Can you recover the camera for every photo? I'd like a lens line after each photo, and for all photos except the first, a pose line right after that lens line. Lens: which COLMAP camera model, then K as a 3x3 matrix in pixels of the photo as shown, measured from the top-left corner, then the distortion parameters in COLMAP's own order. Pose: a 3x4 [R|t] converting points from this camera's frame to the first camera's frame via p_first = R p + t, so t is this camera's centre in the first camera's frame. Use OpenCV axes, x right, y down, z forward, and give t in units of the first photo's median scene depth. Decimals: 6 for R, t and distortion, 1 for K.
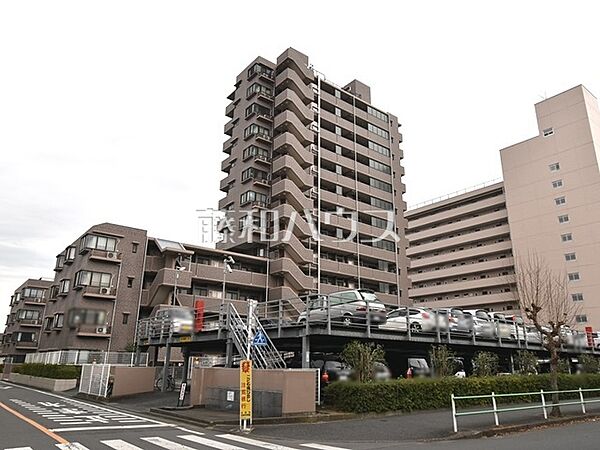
lens RADIAL K [[450.3, 0, 300.0], [0, 450.3, 225.0], [0, 0, 1]] dist [-0.008549, -0.003552]
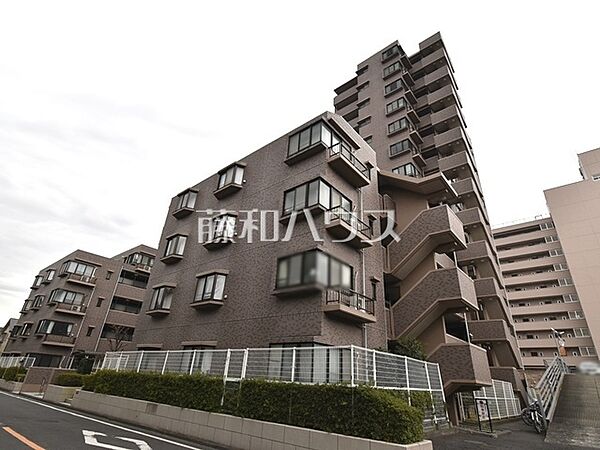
lens RADIAL K [[315.2, 0, 293.6], [0, 315.2, 225.5], [0, 0, 1]] dist [-0.003809, -0.000872]
pose [[0.979137, 0.125095, 0.160130, -0.296039], [-0.098828, 0.981724, -0.162637, 0.113849], [-0.177548, 0.143419, 0.973605, 0.362066]]
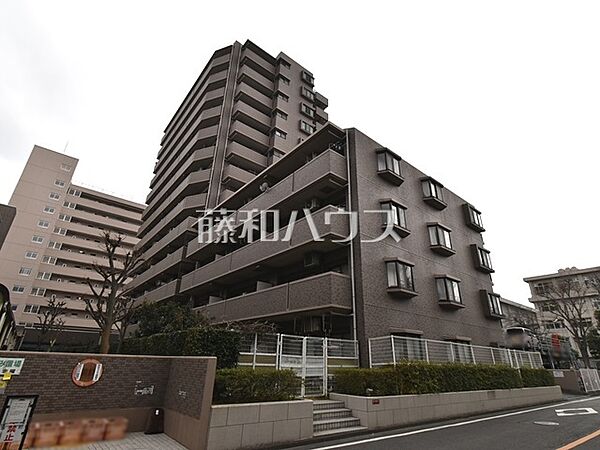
lens RADIAL K [[315.2, 0, 293.6], [0, 315.2, 225.5], [0, 0, 1]] dist [-0.003809, -0.000872]
pose [[-0.007206, 0.379329, 0.925234, -0.552814], [-0.325200, 0.874074, -0.360887, 0.209588], [-0.945618, -0.303487, 0.117059, 0.682525]]
